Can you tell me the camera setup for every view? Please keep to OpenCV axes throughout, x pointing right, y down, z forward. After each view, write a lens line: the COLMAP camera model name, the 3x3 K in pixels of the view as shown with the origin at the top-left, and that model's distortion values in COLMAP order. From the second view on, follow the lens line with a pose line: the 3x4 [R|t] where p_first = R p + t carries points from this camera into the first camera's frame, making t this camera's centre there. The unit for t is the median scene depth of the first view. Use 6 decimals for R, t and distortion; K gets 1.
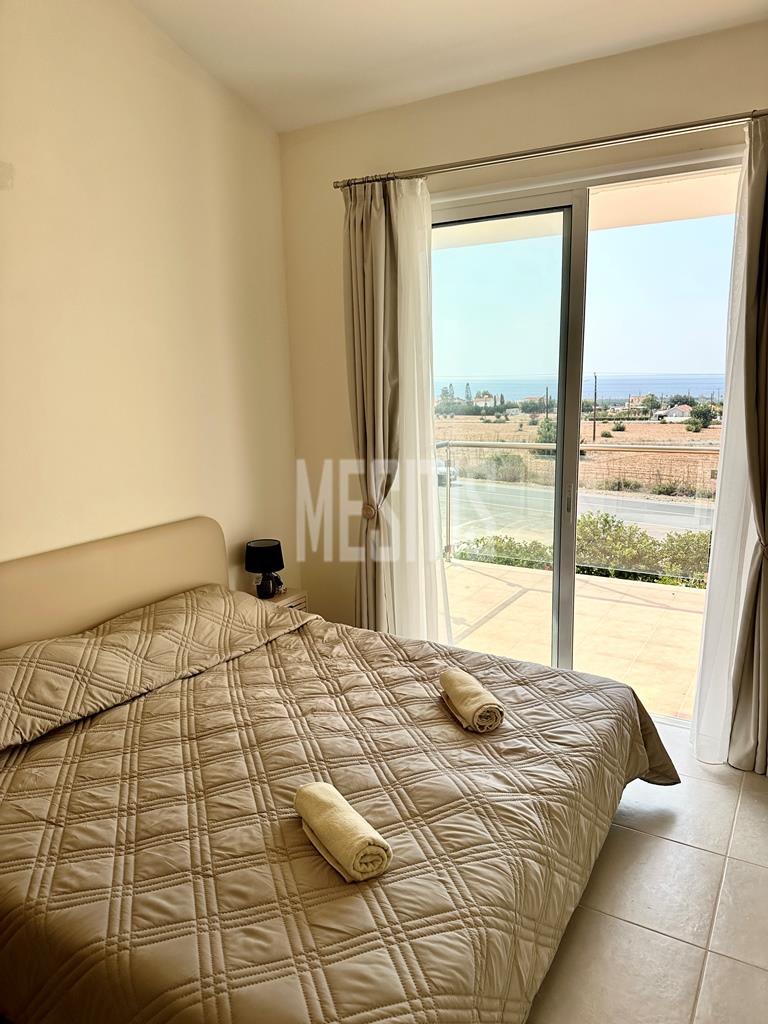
lens RADIAL K [[727.1, 0, 378.1], [0, 727.1, 512.0], [0, 0, 1]] dist [0.033379, -0.032681]
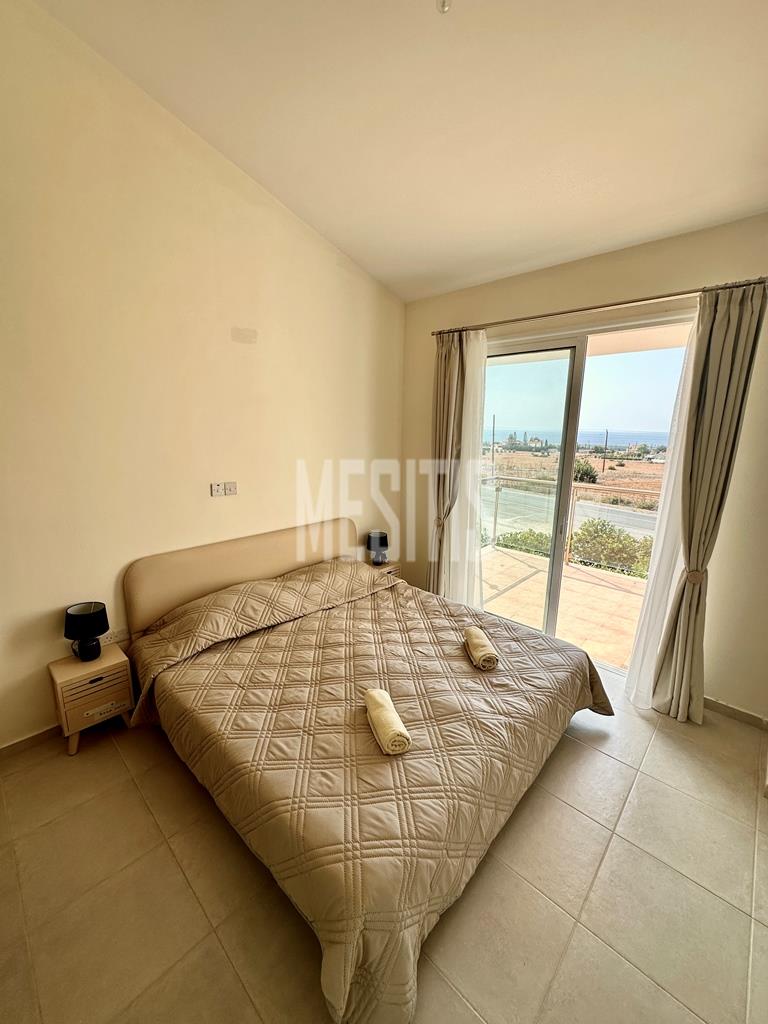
lens RADIAL K [[408.9, 0, 379.7], [0, 408.9, 505.9], [0, 0, 1]] dist [-0.003497, 0.001785]
pose [[0.975043, 0.073996, -0.209324, 0.069120], [-0.071011, 0.997238, 0.021752, -0.067648], [0.210356, -0.006345, 0.977604, 0.029810]]
